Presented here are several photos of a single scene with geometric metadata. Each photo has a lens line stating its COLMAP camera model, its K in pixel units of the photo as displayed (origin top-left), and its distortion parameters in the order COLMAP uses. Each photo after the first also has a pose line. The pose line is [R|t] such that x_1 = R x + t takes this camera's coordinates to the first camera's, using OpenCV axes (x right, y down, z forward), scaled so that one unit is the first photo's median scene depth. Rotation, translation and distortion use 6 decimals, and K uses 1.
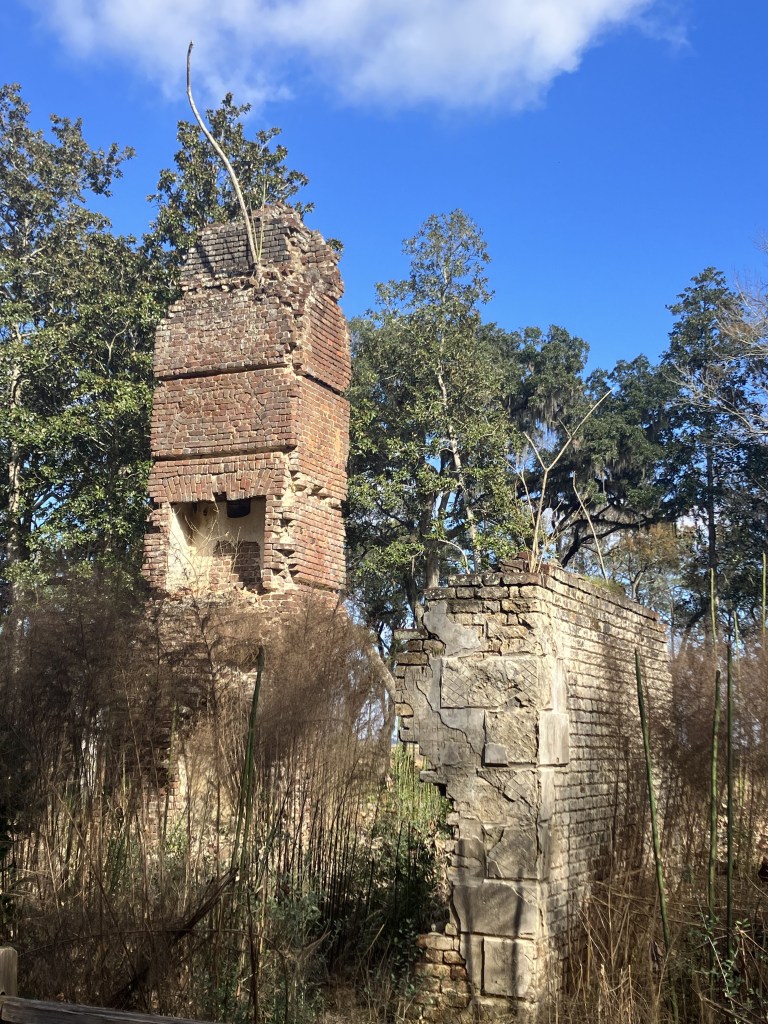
lens RADIAL K [[1237.0, 0, 396.5], [0, 1237.0, 506.5], [0, 0, 1]] dist [0.245067, -1.042516]
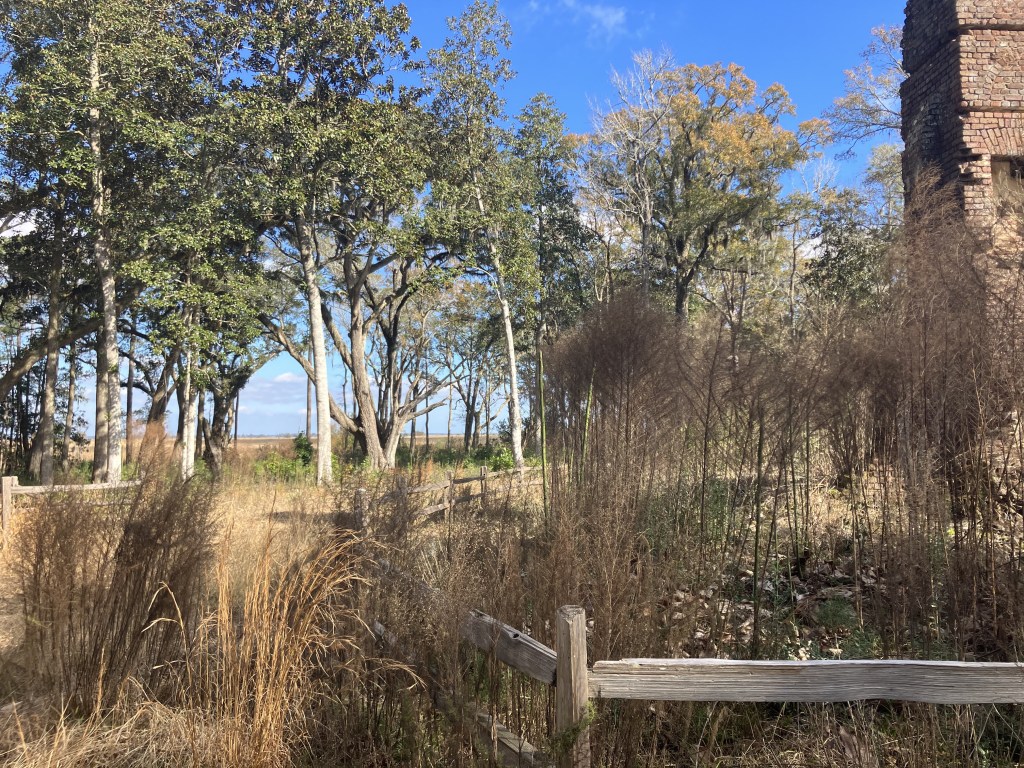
lens RADIAL K [[833.9, 0, 512.0], [0, 833.9, 384.0], [0, 0, 1]] dist [0.059127, -0.094150]
pose [[0.902587, -0.000018, 0.430507, -0.795075], [-0.055624, 0.991613, 0.116662, 0.117729], [-0.426899, -0.129244, 0.895016, 0.533135]]
